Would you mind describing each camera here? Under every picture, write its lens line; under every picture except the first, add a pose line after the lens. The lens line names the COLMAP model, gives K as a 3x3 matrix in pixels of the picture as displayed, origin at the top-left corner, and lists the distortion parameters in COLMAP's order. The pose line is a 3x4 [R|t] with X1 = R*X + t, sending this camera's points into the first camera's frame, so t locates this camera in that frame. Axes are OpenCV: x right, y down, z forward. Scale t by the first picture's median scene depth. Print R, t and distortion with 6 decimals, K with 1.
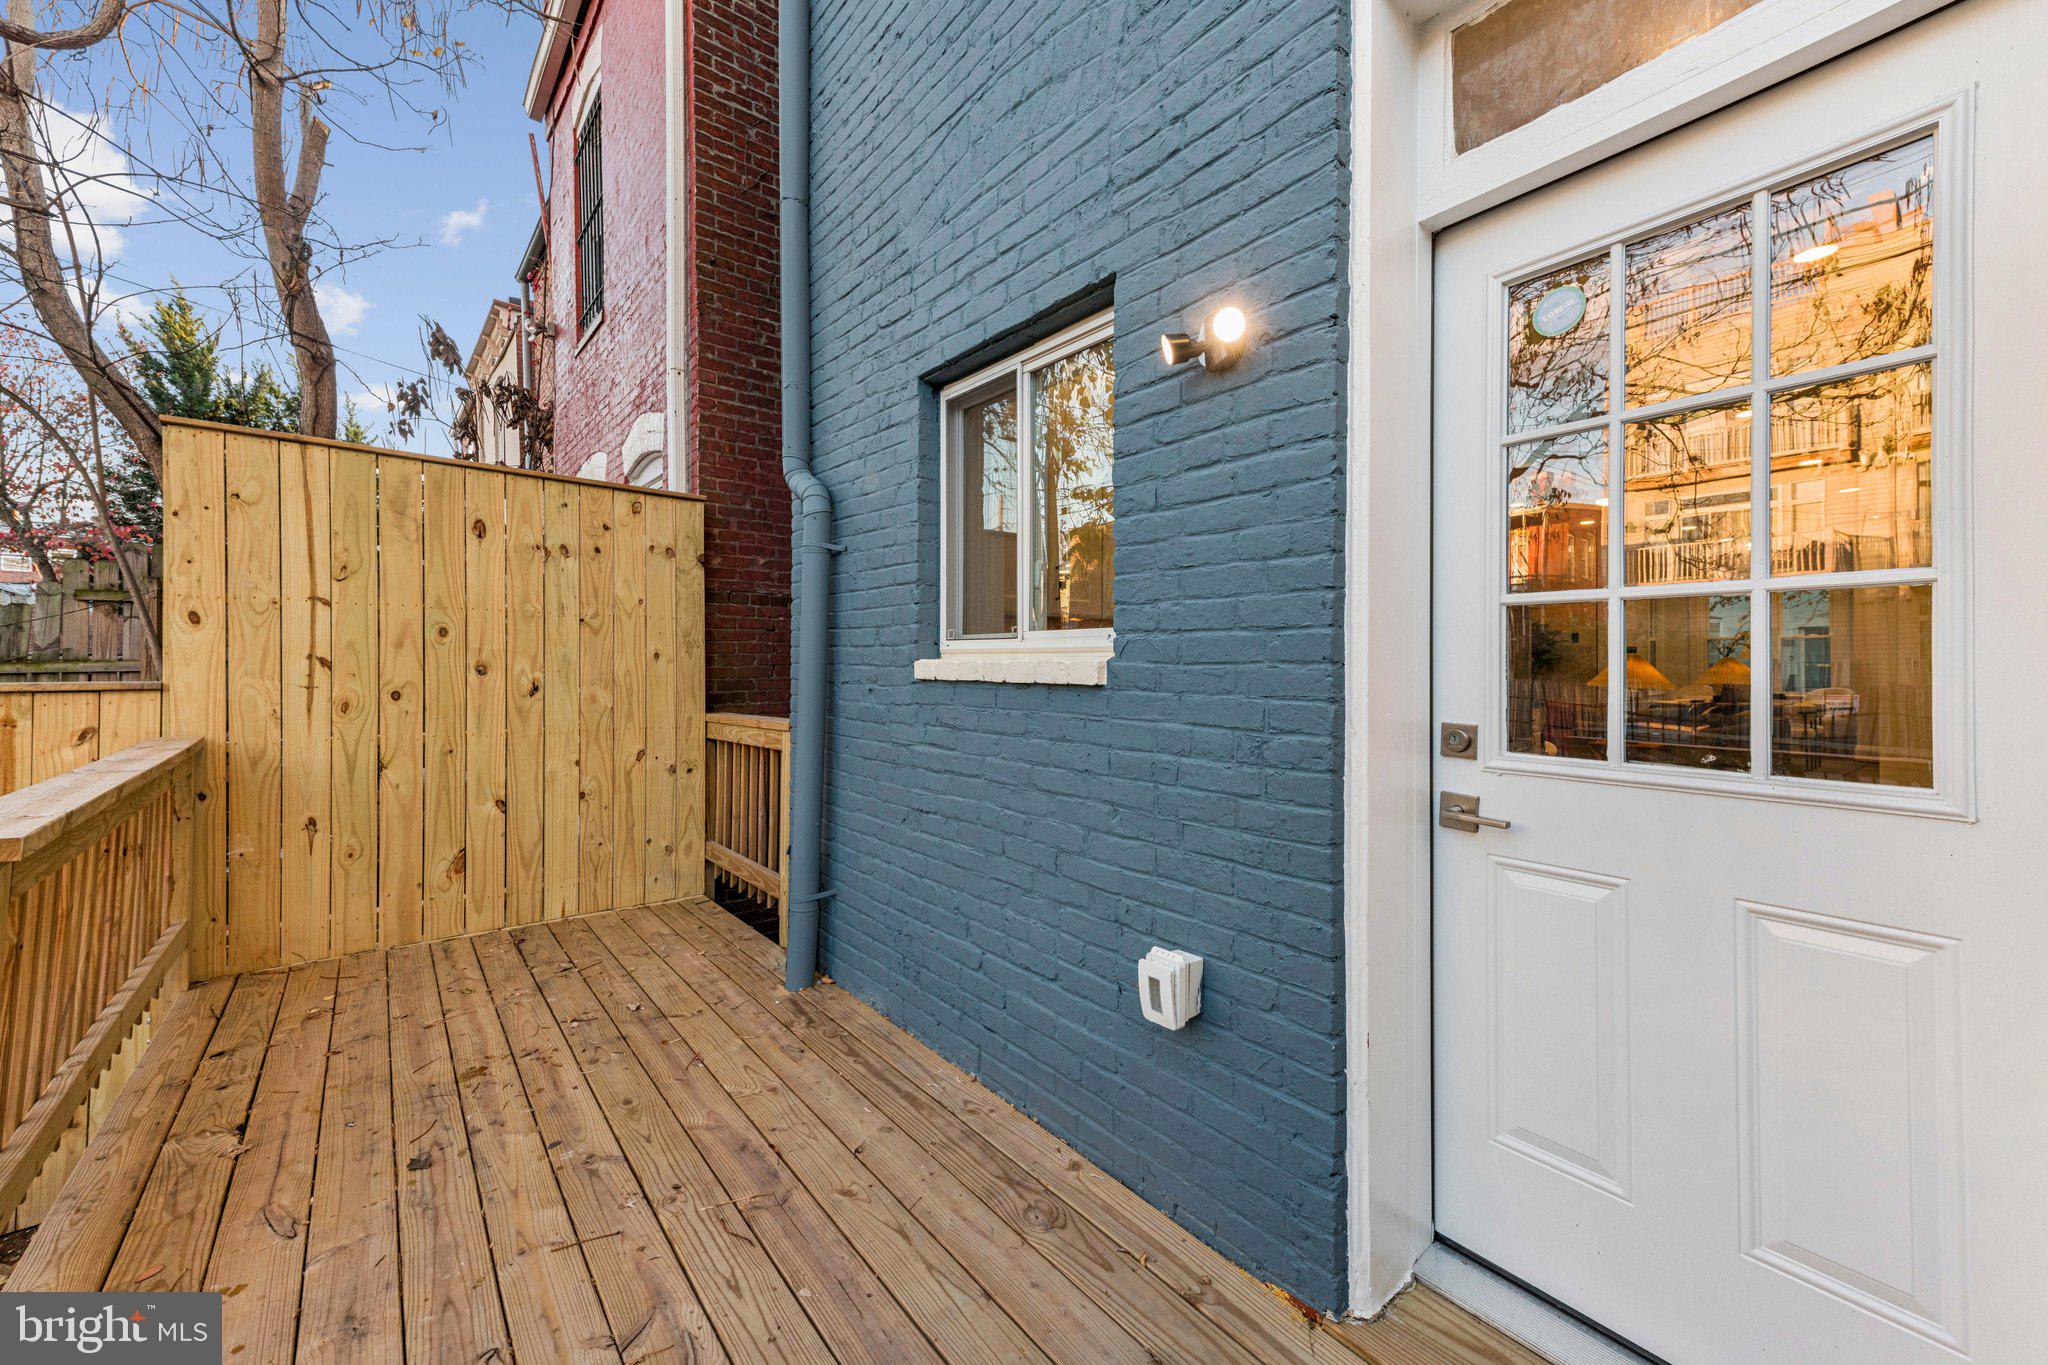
lens RADIAL K [[840.6, 0, 1059.8], [0, 840.6, 659.6], [0, 0, 1]] dist [0.001919, -0.000257]
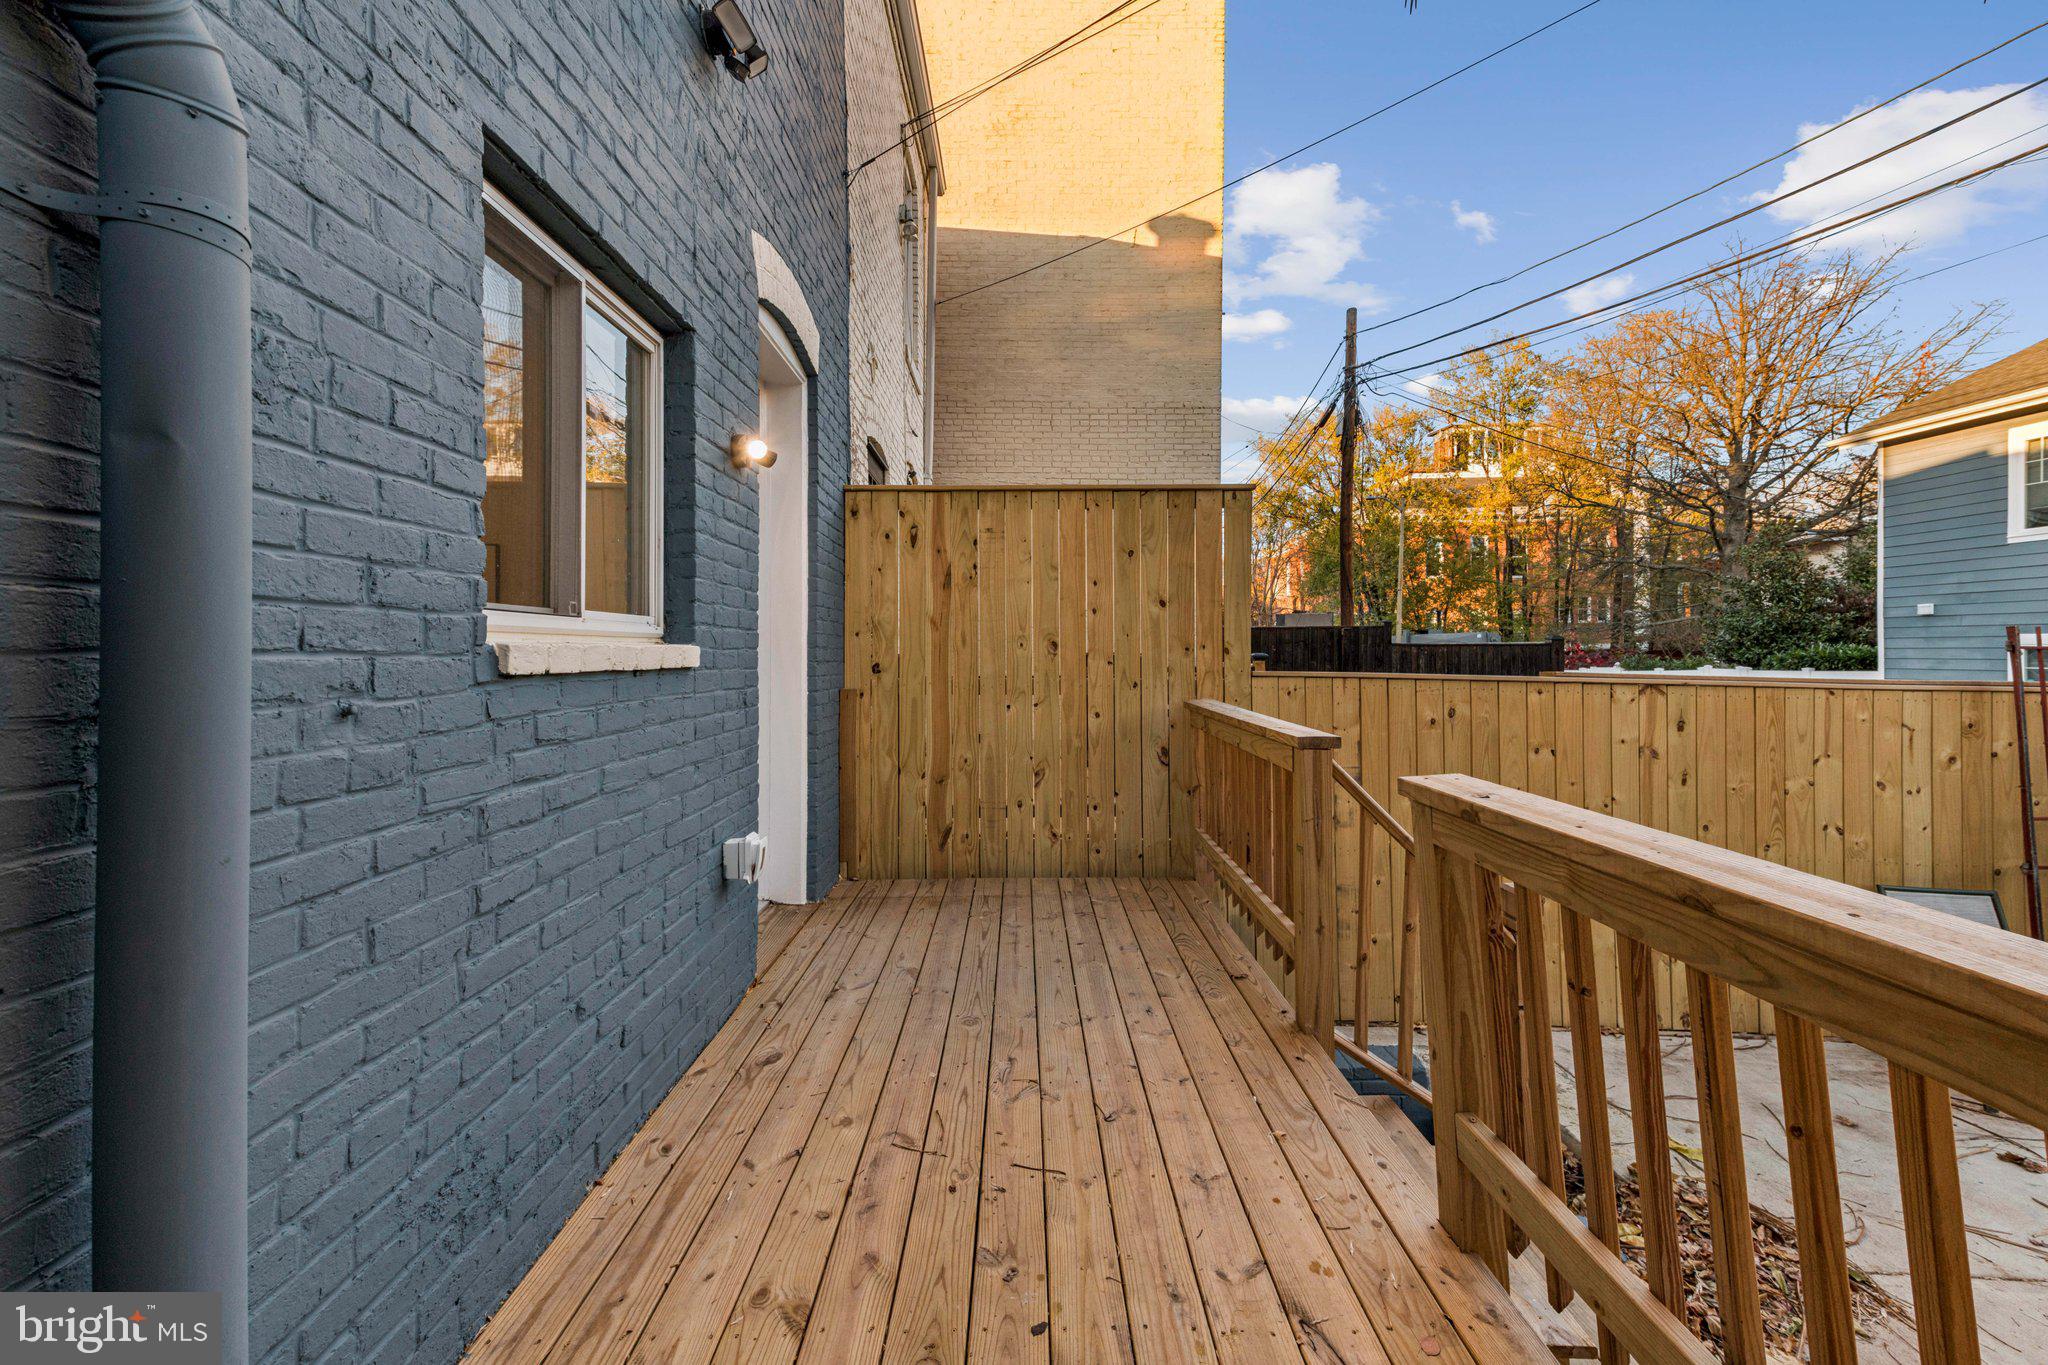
lens RADIAL K [[840.6, 0, 1059.8], [0, 840.6, 659.6], [0, 0, 1]] dist [0.001919, -0.000257]
pose [[-0.807191, -0.010655, 0.590195, -0.905342], [-0.010917, 0.999936, 0.003120, 0.007171], [-0.590190, -0.003925, -0.807255, 1.382228]]
